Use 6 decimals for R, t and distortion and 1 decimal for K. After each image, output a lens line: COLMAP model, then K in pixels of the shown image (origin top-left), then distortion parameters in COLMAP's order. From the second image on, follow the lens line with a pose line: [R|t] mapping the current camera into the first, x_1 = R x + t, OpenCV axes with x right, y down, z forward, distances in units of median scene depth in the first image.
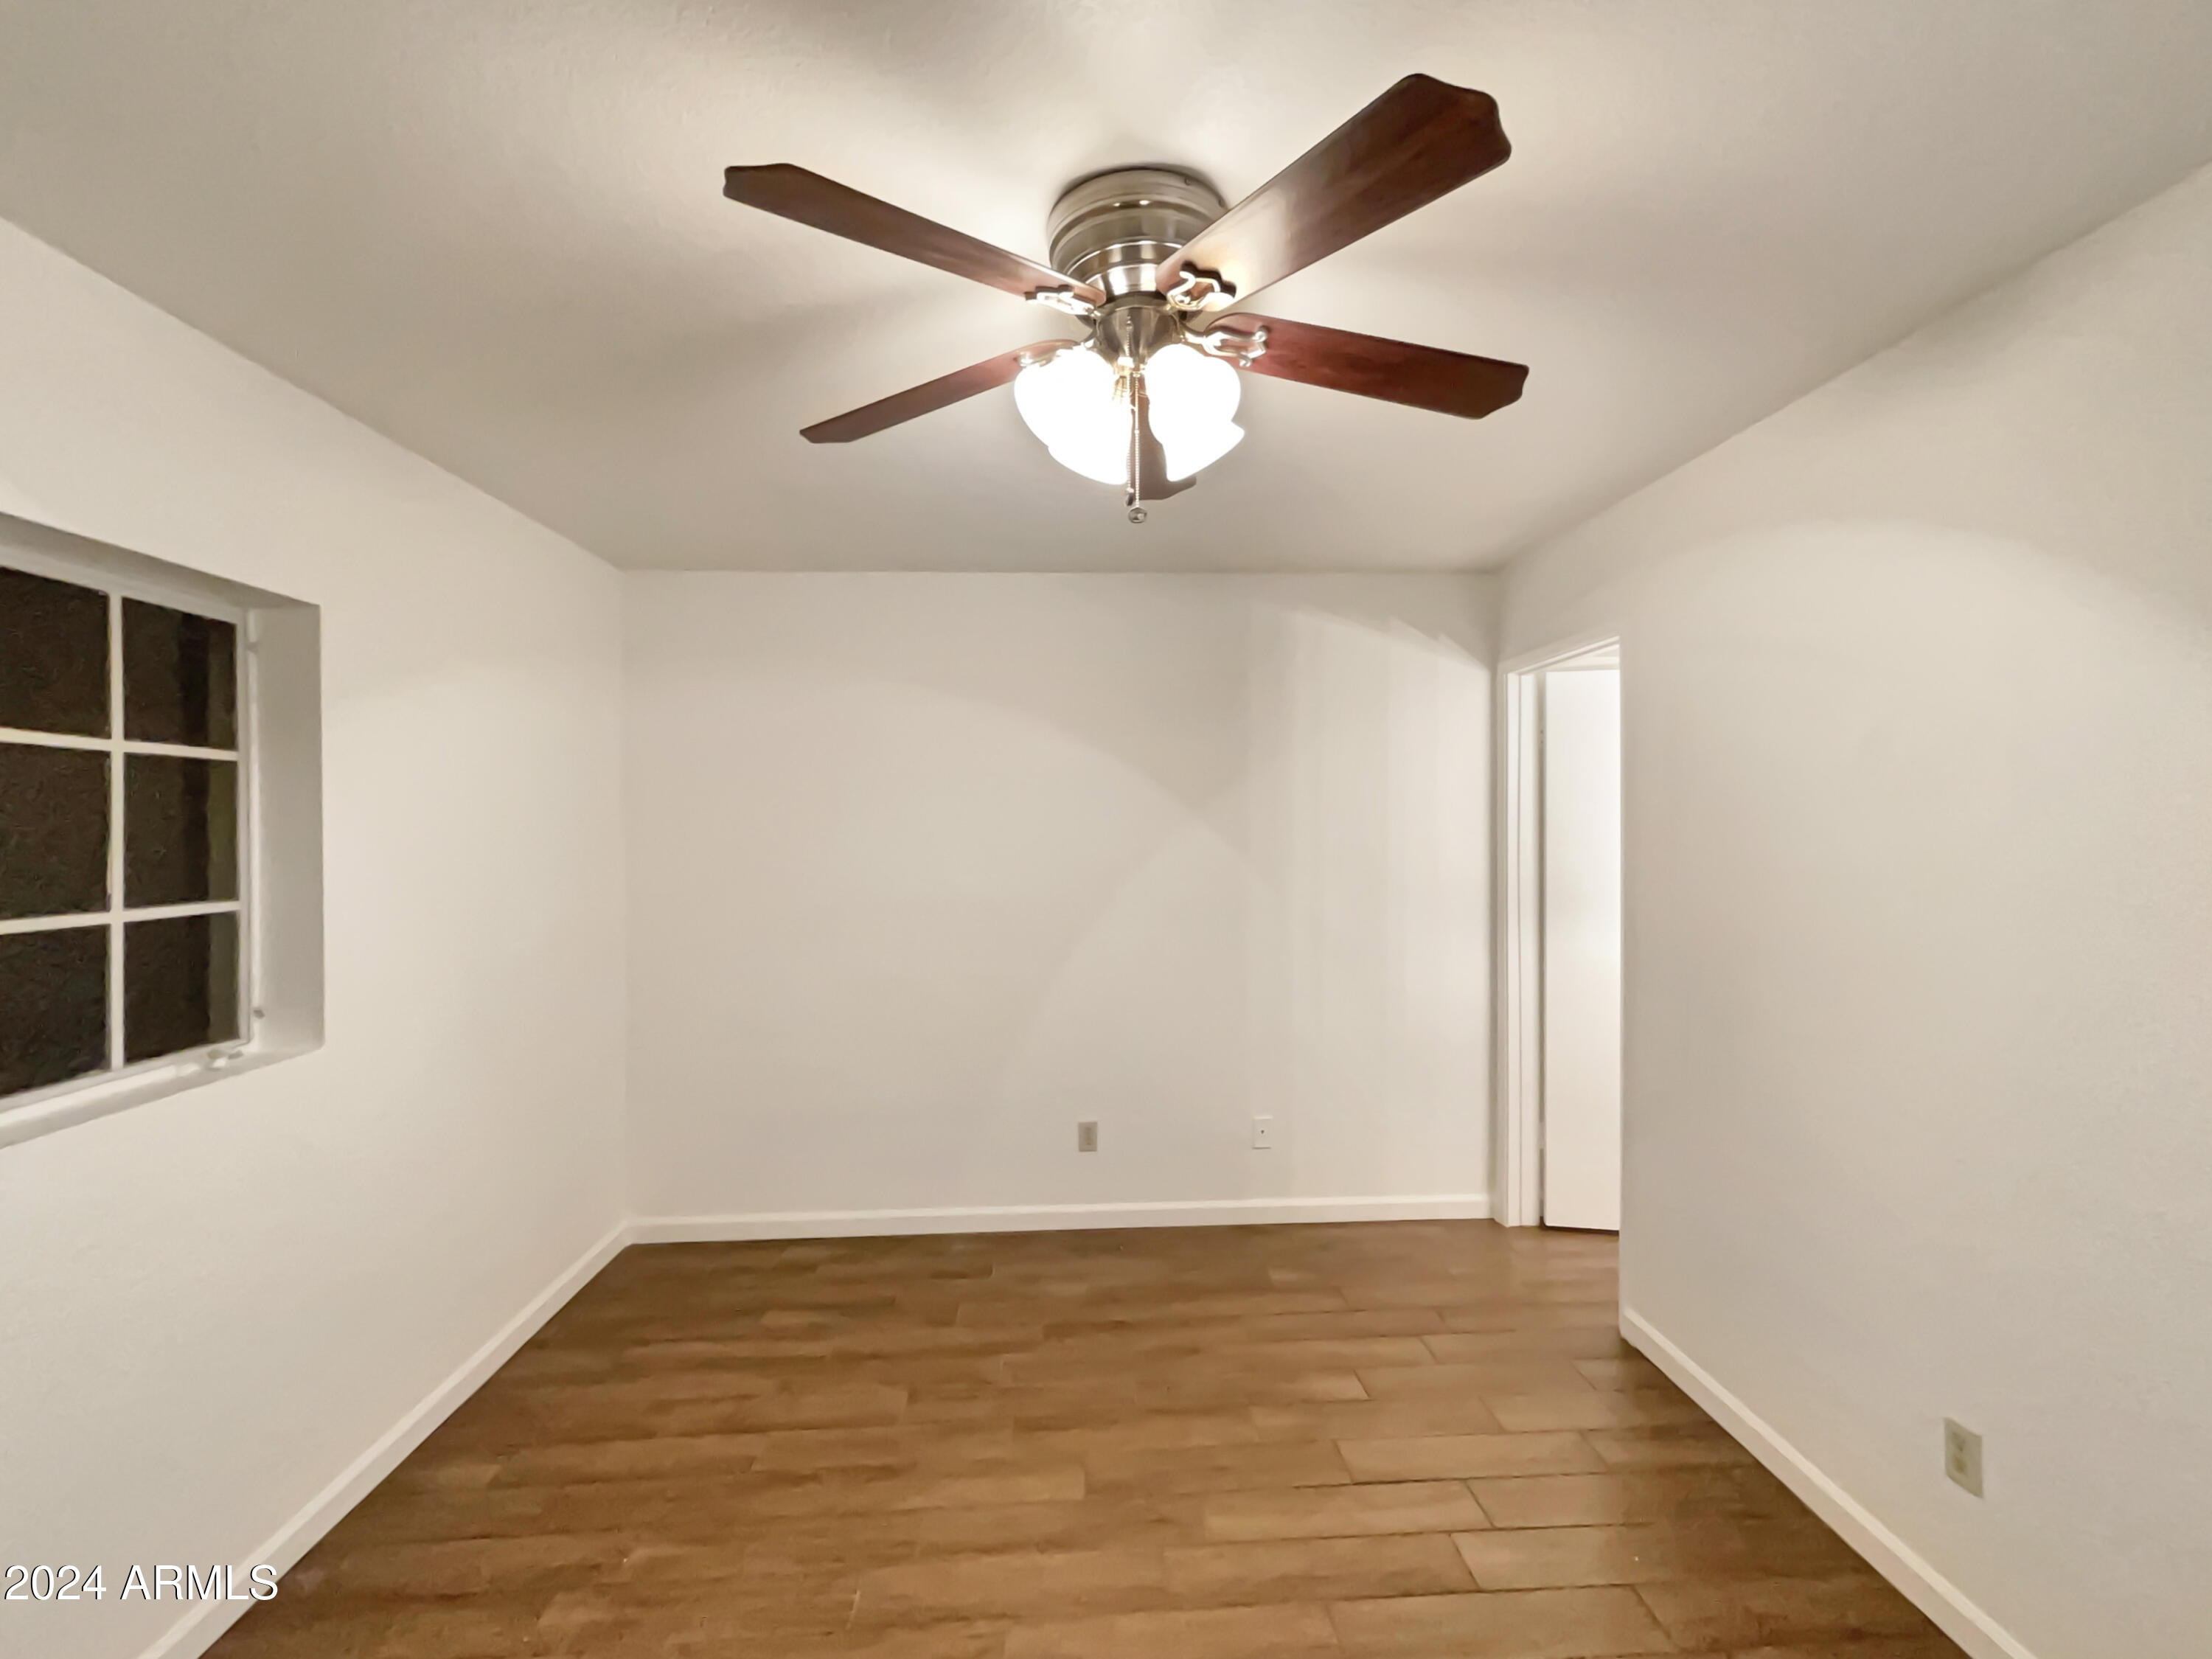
lens RADIAL K [[955.4, 0, 1114.4], [0, 955.4, 830.9], [0, 0, 1]] dist [-0.001079, 0.000033]
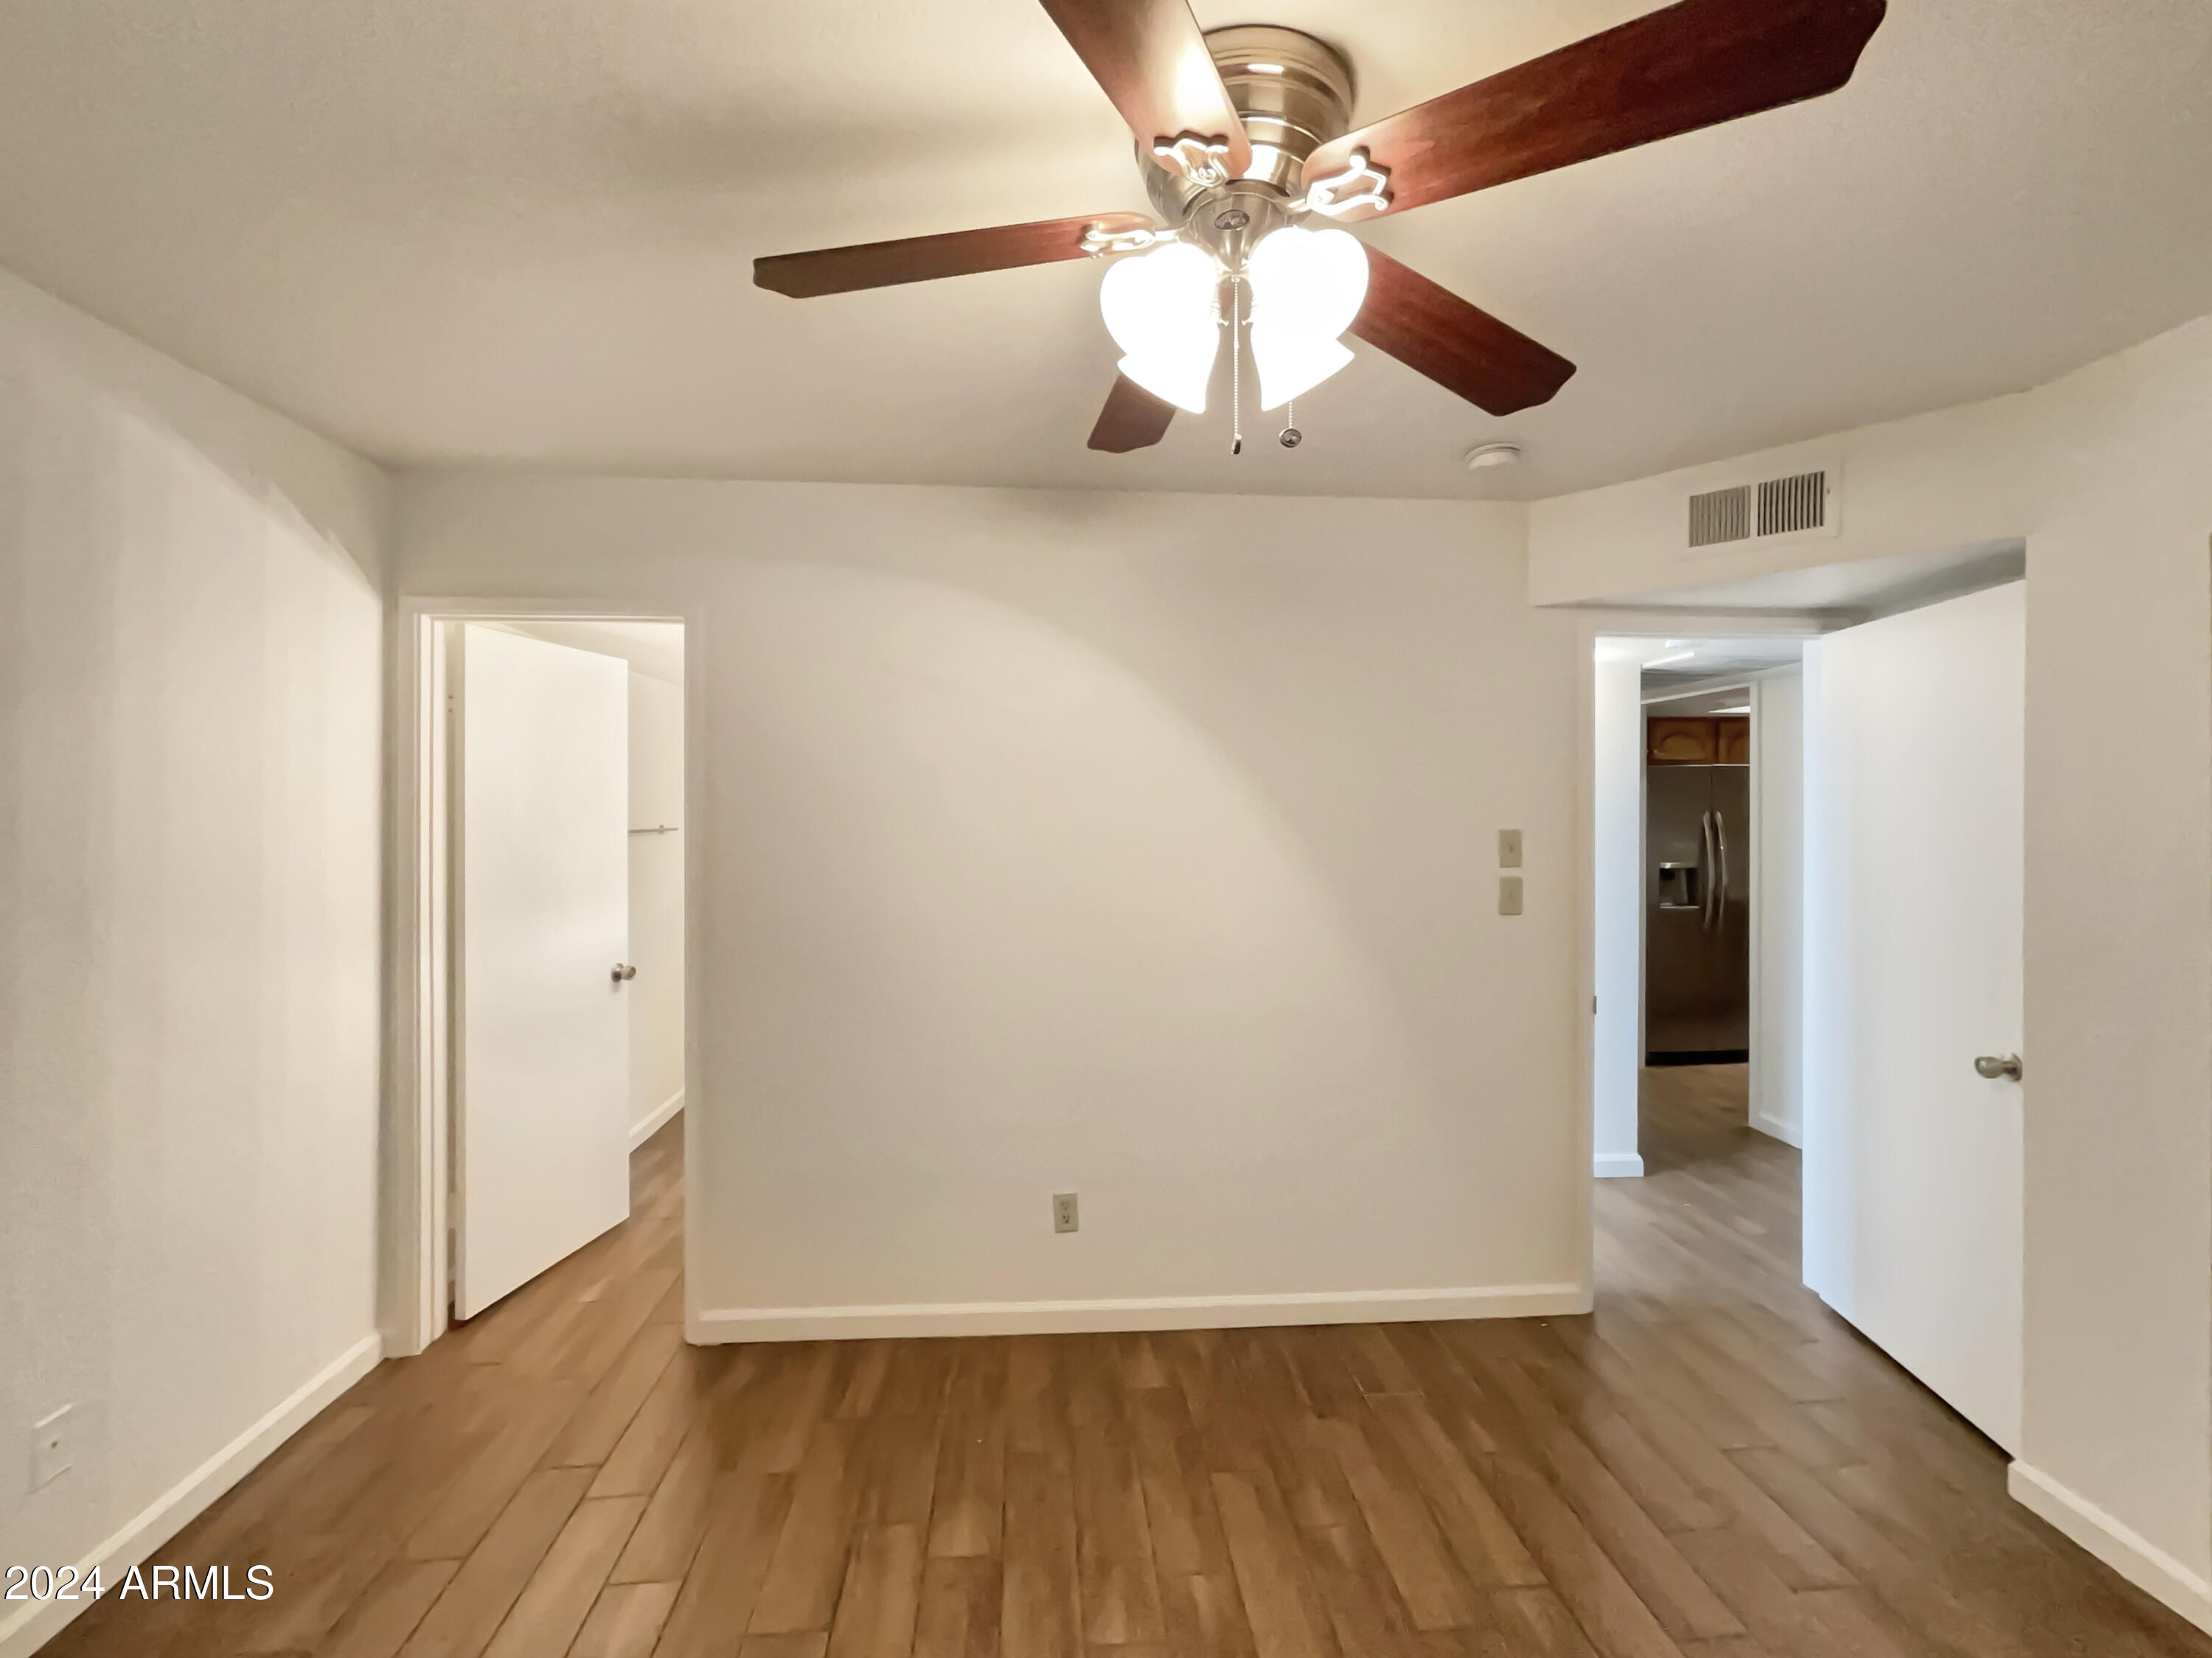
lens RADIAL K [[939.7, 0, 1098.4], [0, 939.7, 815.9], [0, 0, 1]] dist [-0.000086, 0.000152]
pose [[-0.016528, 0.003191, 0.999858, -0.244207], [0.006567, 0.999974, -0.003083, 0.000063], [-0.999842, 0.006515, -0.016549, 0.348402]]
